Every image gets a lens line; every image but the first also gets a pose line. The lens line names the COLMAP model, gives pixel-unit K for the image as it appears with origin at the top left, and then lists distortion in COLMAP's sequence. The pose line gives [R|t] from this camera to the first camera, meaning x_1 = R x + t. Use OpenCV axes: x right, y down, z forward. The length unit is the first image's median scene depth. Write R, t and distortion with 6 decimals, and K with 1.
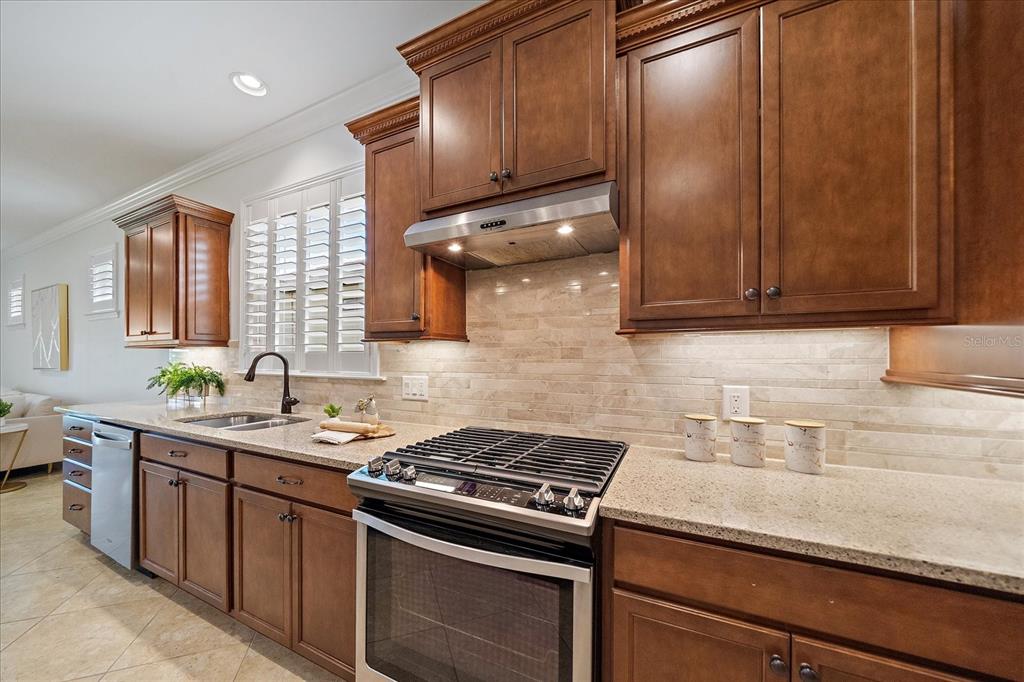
lens RADIAL K [[354.6, 0, 503.8], [0, 354.6, 358.0], [0, 0, 1]] dist [-0.006164, 0.000133]
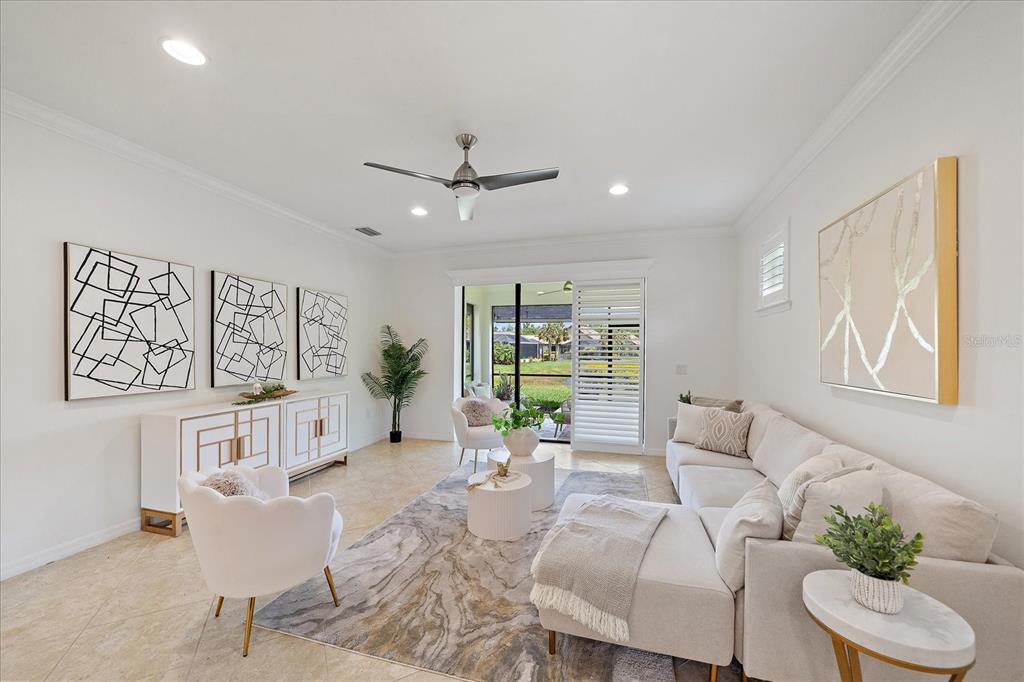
lens RADIAL K [[385.0, 0, 517.4], [0, 385.0, 352.8], [0, 0, 1]] dist [0.000264, 0.000261]
pose [[0.178580, 0.006735, -0.983902, -2.245143], [-0.000457, 0.999977, 0.006762, -0.045539], [0.983925, -0.000758, 0.178579, 1.209778]]
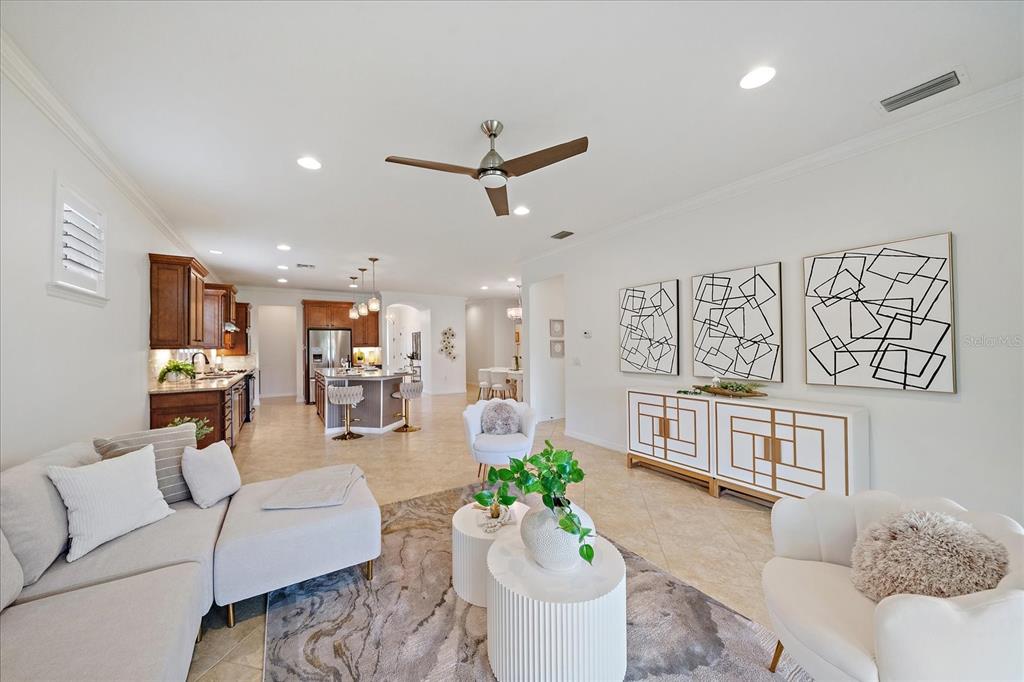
lens RADIAL K [[354.0, 0, 512.0], [0, 354.0, 341.8], [0, 0, 1]] dist [-0.019157, -0.000041]
pose [[-0.853428, 0.015413, 0.520982, -4.556472], [0.009547, 0.999857, -0.013941, -0.041901], [-0.521123, -0.006924, -0.853454, 2.362139]]
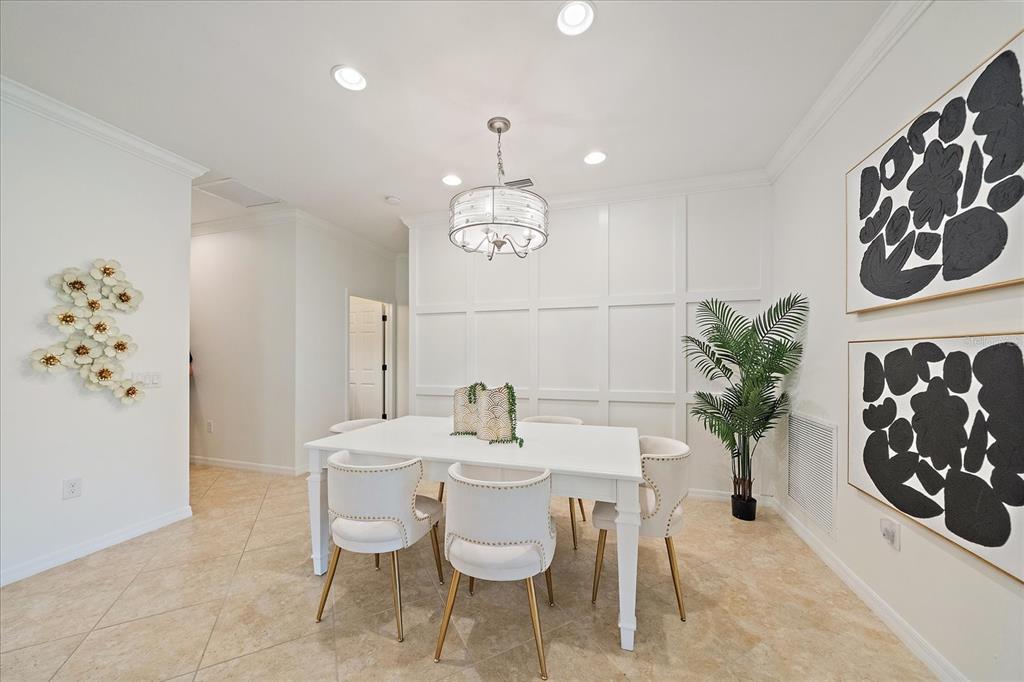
lens RADIAL K [[354.6, 0, 516.4], [0, 354.6, 355.8], [0, 0, 1]] dist [-0.006164, 0.000133]
pose [[-0.987566, -0.000702, -0.157203, -1.939418], [-0.000334, 0.999997, -0.002367, -0.002780], [0.157204, -0.002285, -0.987563, -0.557321]]
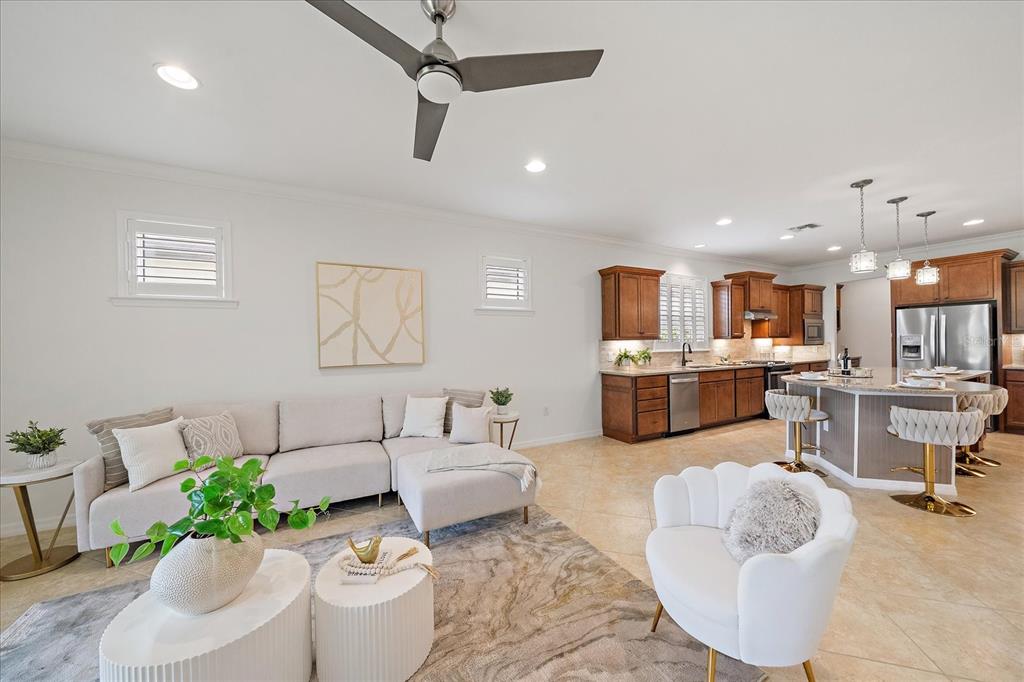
lens RADIAL K [[354.6, 0, 506.0], [0, 354.6, 344.3], [0, 0, 1]] dist [-0.006164, 0.000133]
pose [[0.601948, -0.014231, 0.798408, -4.405773], [0.014964, 0.999867, 0.006539, -0.046625], [-0.798395, 0.008011, 0.602081, 0.622450]]
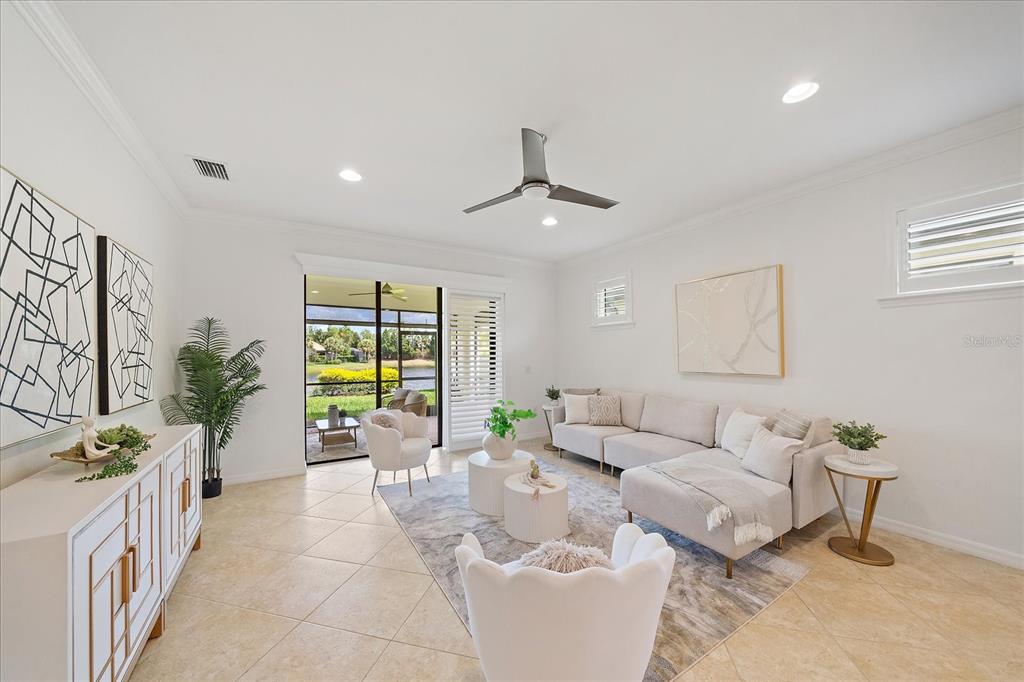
lens RADIAL K [[354.6, 0, 504.3], [0, 354.6, 353.0], [0, 0, 1]] dist [-0.006164, 0.000133]
pose [[0.835676, -0.008433, -0.549158, -3.160150], [0.007631, 0.999964, -0.003743, -0.045593], [0.549170, -0.001063, 0.835710, 0.049922]]
